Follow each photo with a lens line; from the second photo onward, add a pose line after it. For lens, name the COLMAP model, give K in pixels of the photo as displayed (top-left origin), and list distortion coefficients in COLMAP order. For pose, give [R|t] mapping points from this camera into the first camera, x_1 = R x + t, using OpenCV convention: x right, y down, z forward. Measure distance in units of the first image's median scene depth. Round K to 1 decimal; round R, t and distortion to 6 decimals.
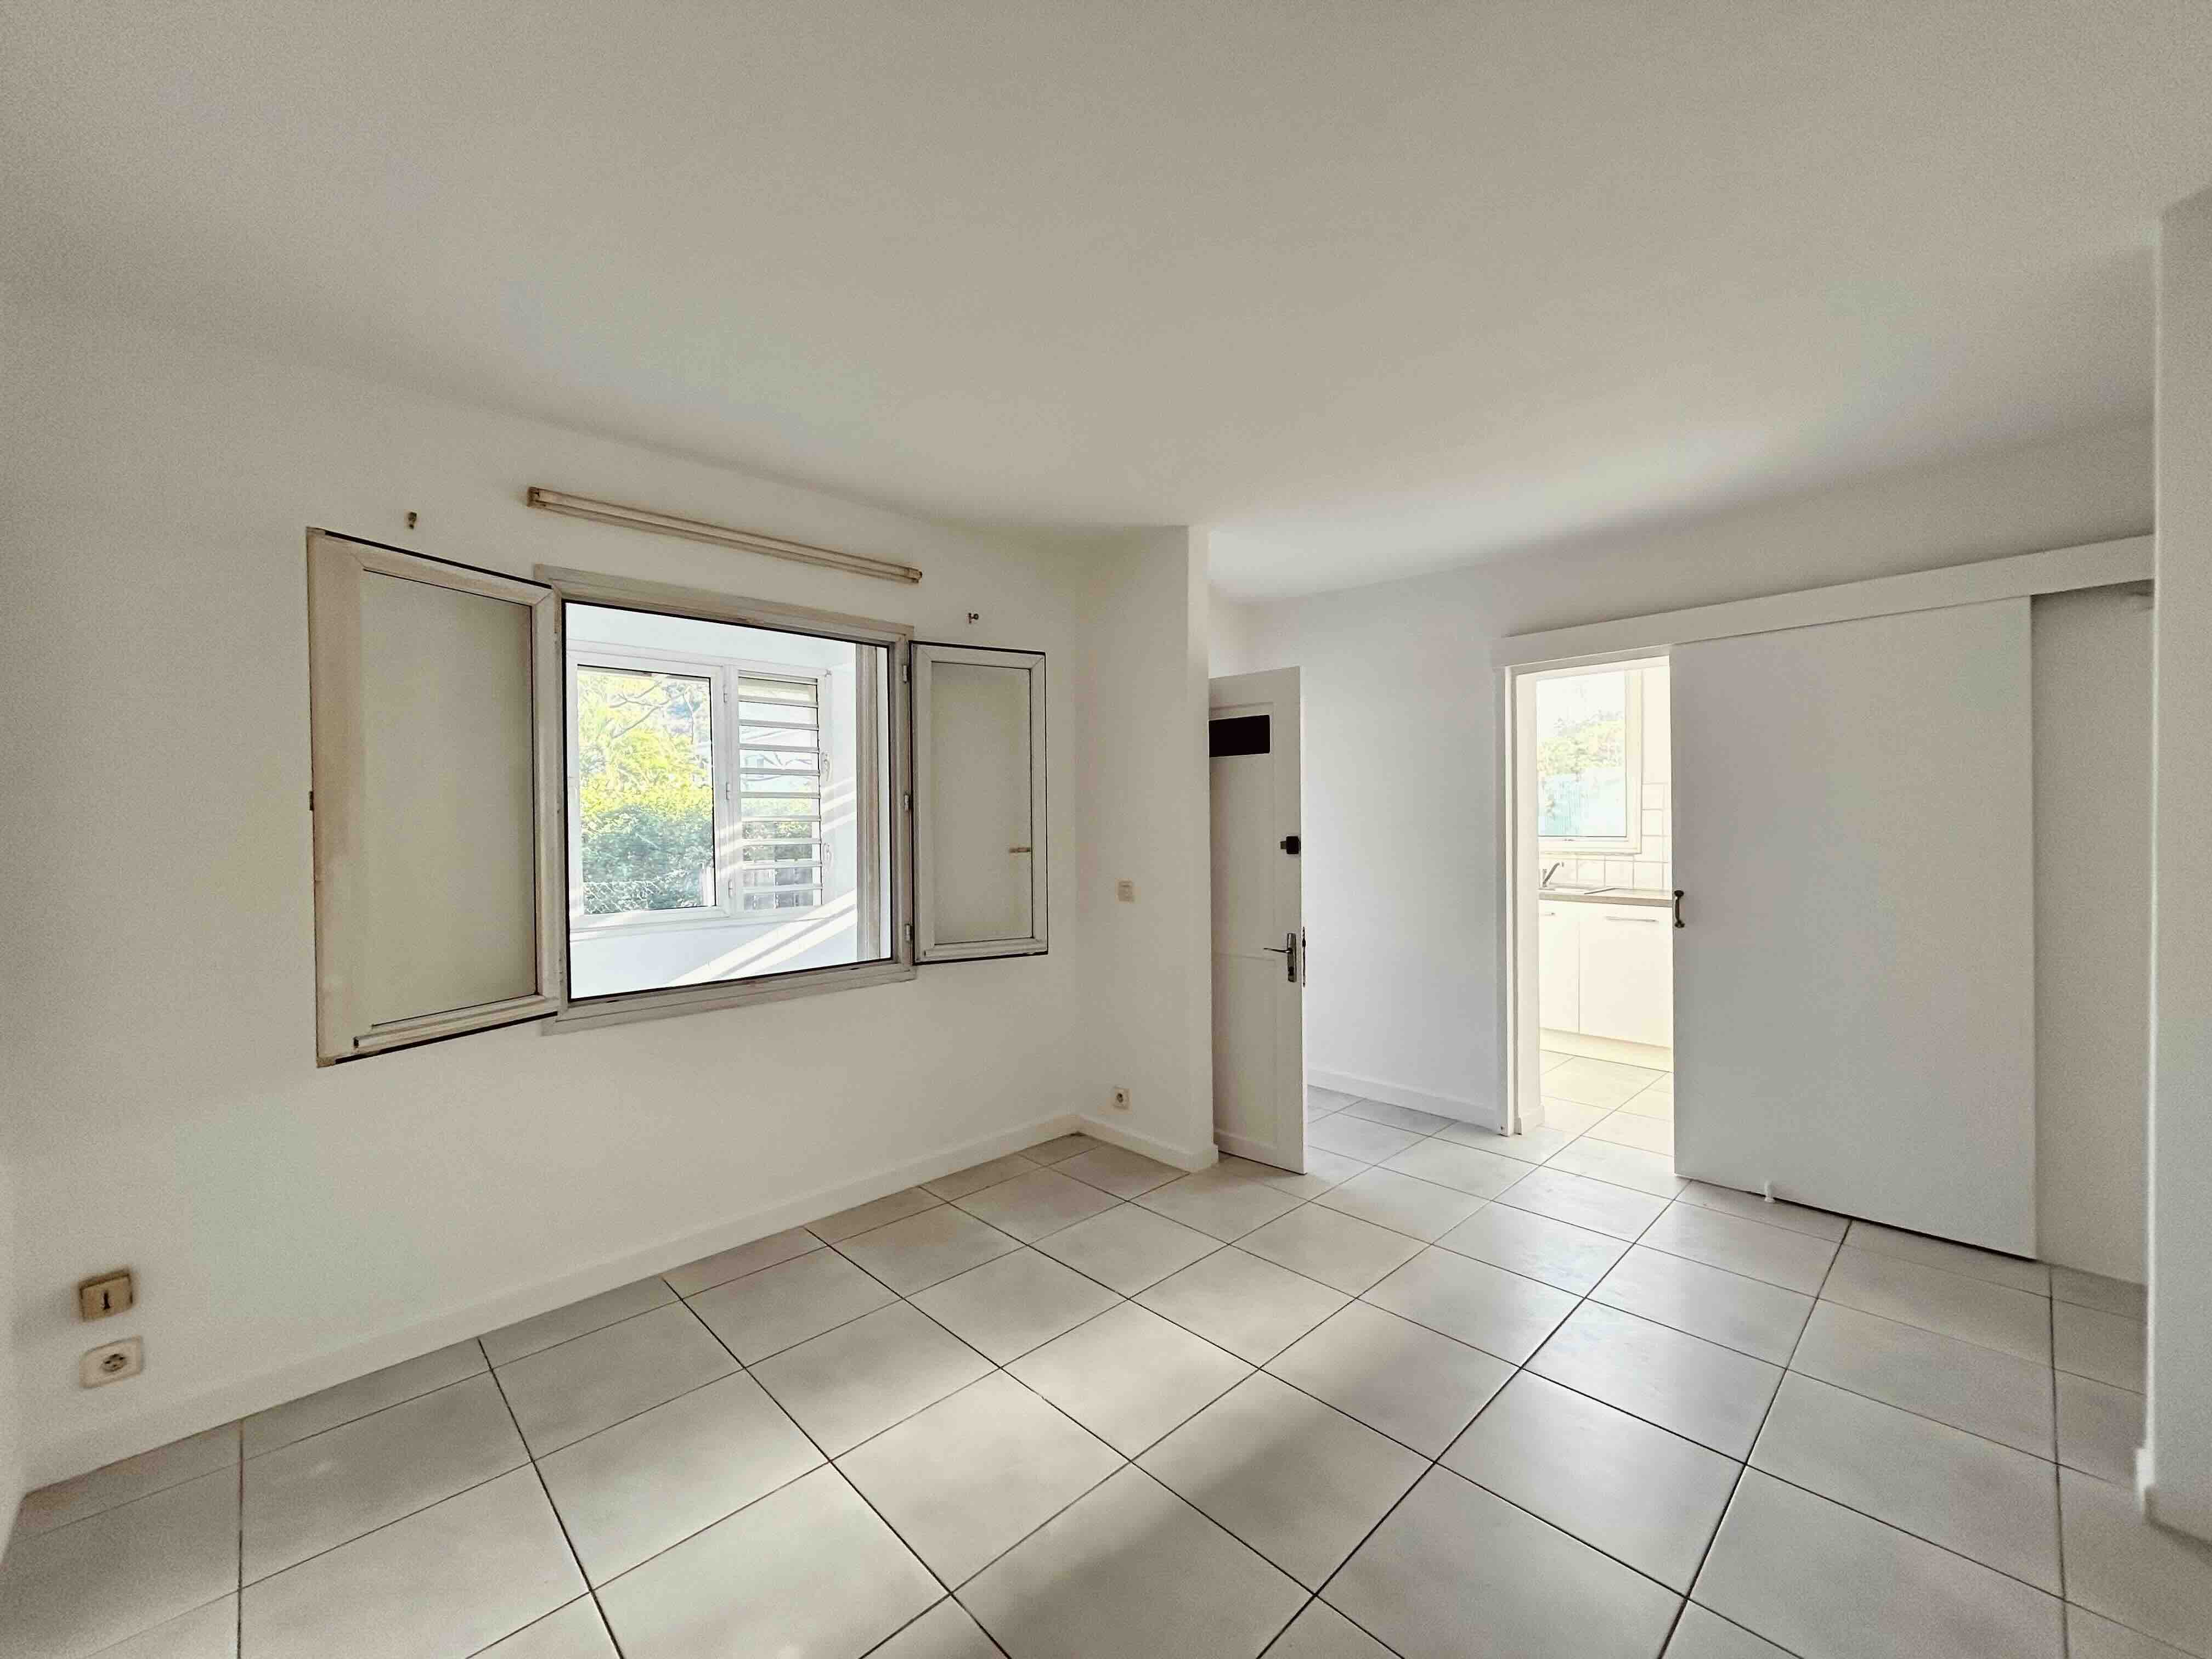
lens RADIAL K [[895.8, 0, 1106.0], [0, 895.8, 829.5], [0, 0, 1]] dist [0.000369, -0.000013]
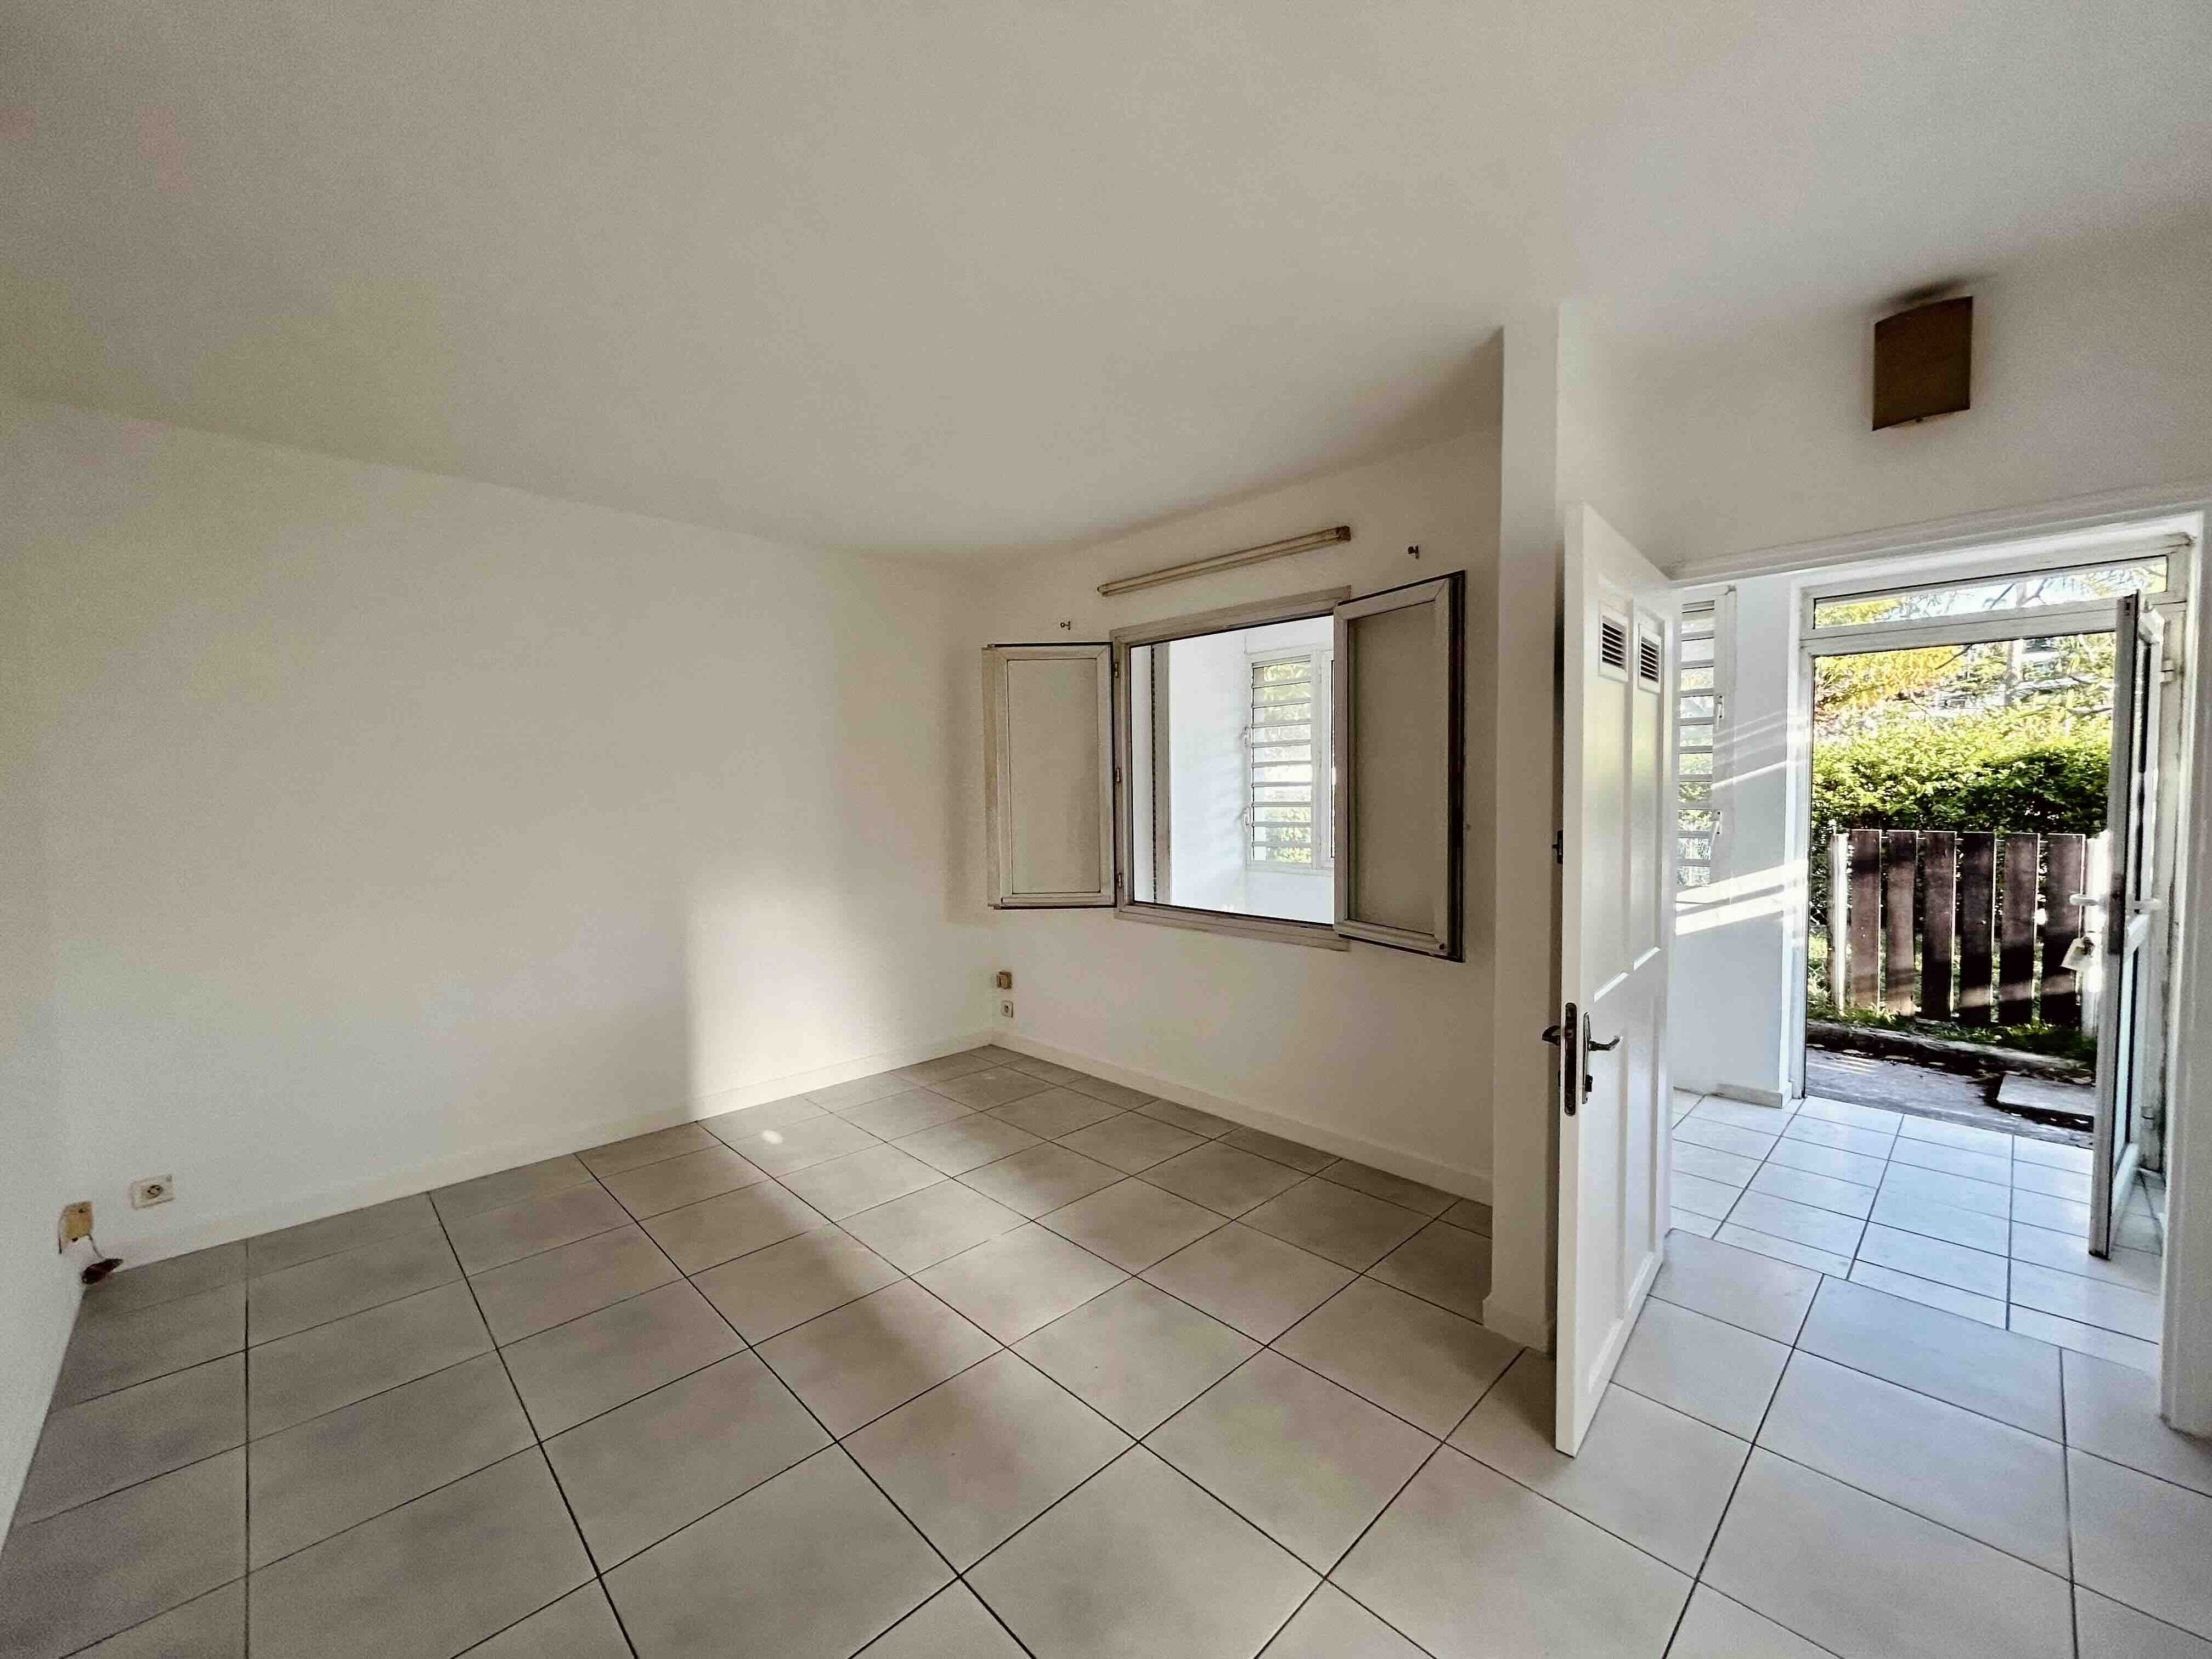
lens RADIAL K [[889.9, 0, 1106.0], [0, 889.9, 829.5], [0, 0, 1]] dist [0.000871, -0.000002]
pose [[-0.005267, 0.059055, -0.998241, 0.844351], [0.003660, 0.998249, 0.059036, -0.025806], [0.999979, -0.003342, -0.005474, 0.838033]]
